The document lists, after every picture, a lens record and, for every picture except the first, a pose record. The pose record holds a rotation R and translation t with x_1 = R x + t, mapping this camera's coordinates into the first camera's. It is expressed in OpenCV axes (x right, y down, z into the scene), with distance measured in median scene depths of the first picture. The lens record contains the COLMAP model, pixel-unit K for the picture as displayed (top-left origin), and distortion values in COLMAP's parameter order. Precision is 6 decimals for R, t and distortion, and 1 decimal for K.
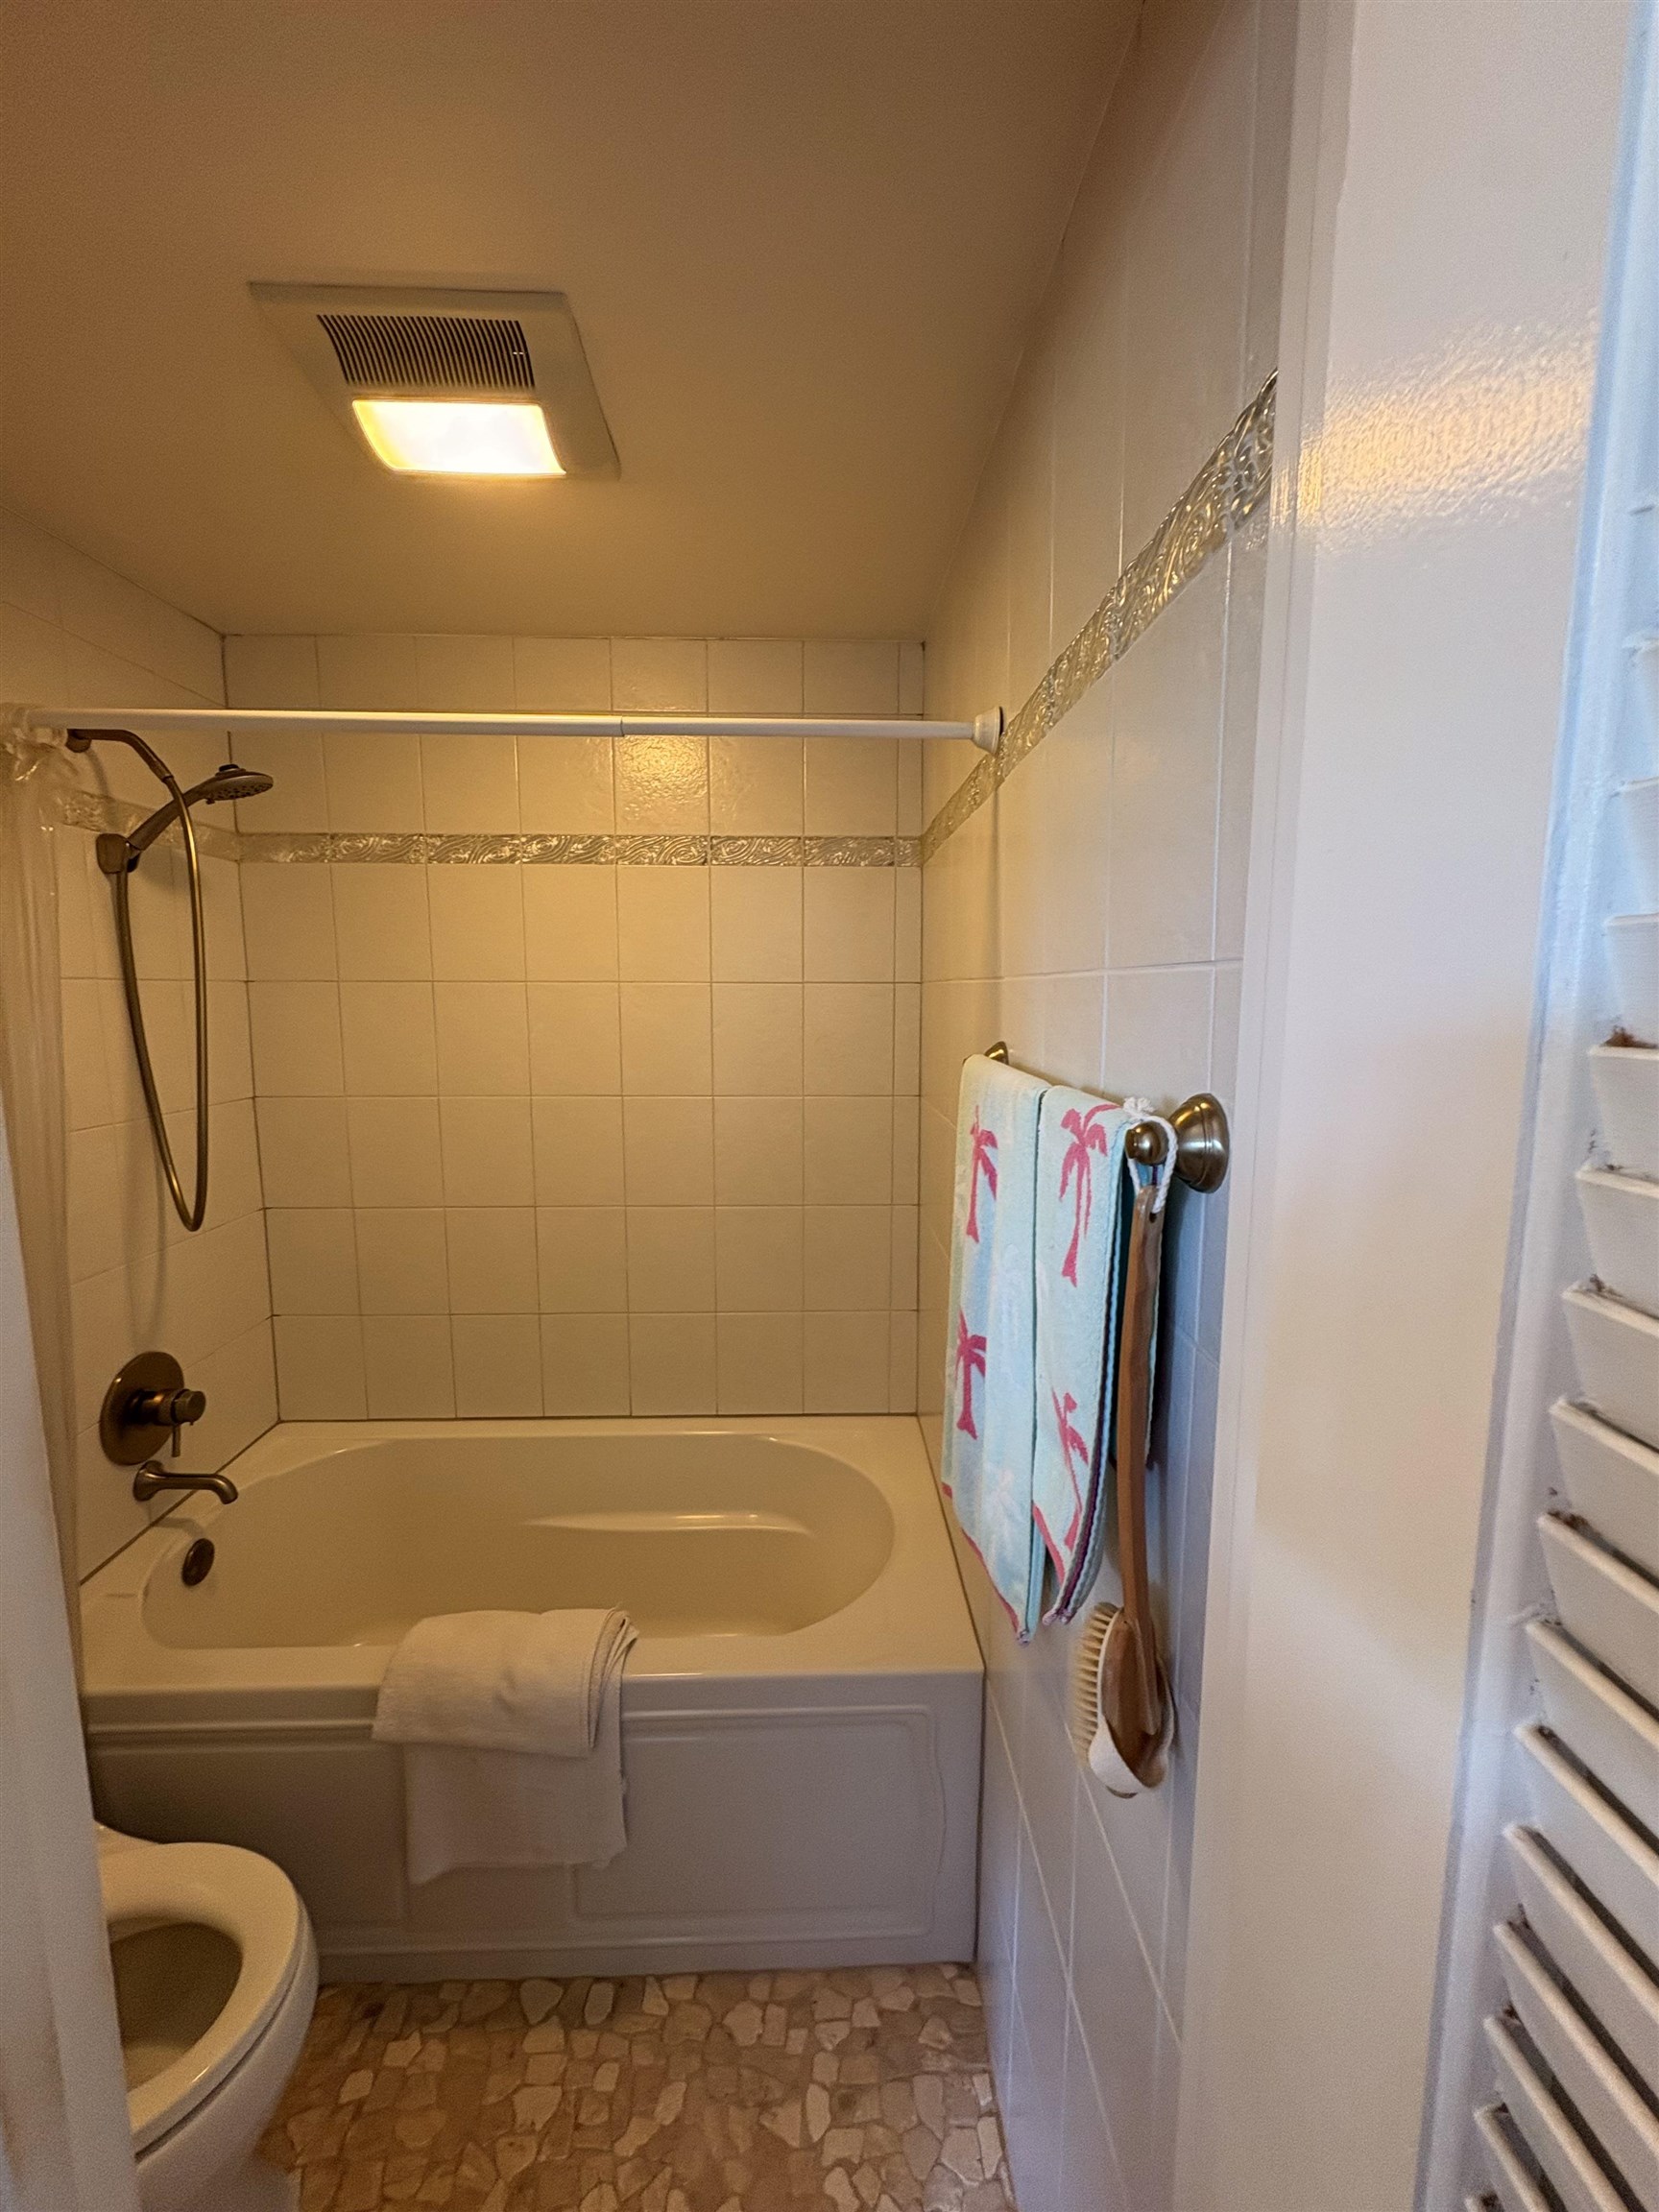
lens RADIAL K [[879.5, 0, 829.5], [0, 879.5, 1106.0], [0, 0, 1]] dist [0.000595, 0.000164]
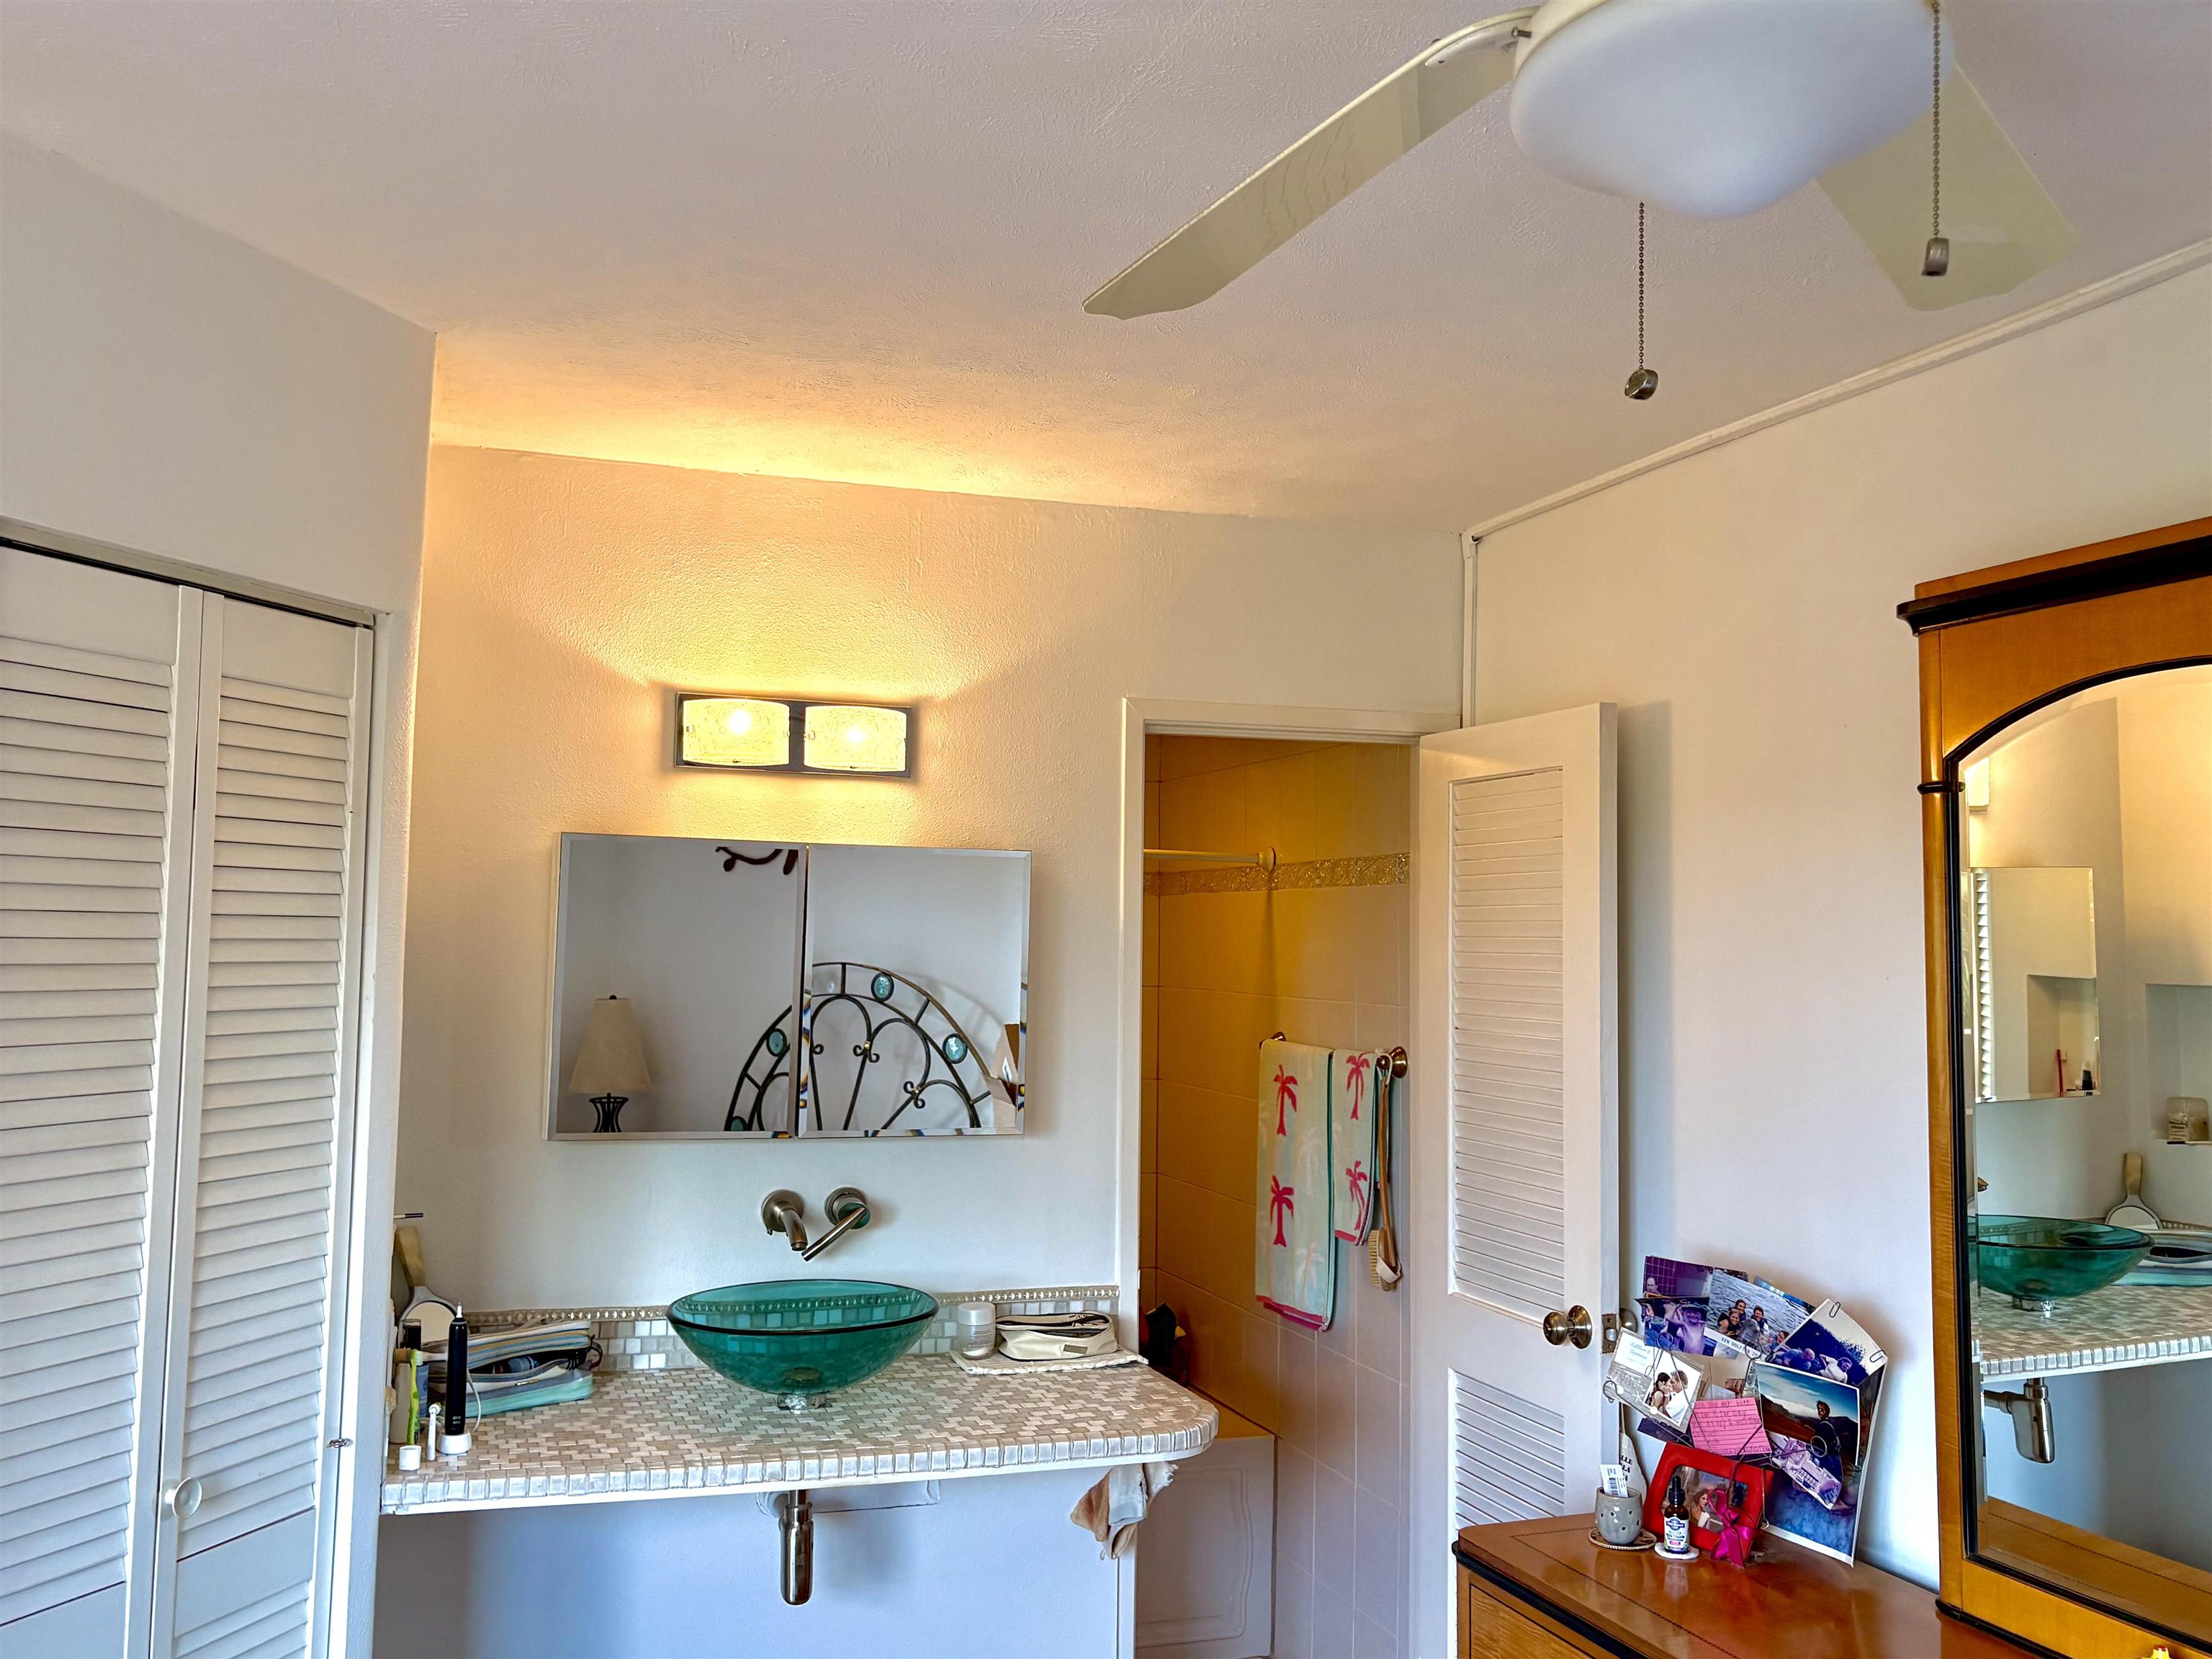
lens RADIAL K [[2183.5, 0, 1105.9], [0, 2183.5, 824.3], [0, 0, 1]] dist [0.162153, -0.458743]
pose [[0.956405, 0.031795, 0.290308, -2.568249], [0.016309, 0.986690, -0.161795, 0.405506], [-0.291588, 0.159476, 0.943156, -5.542608]]
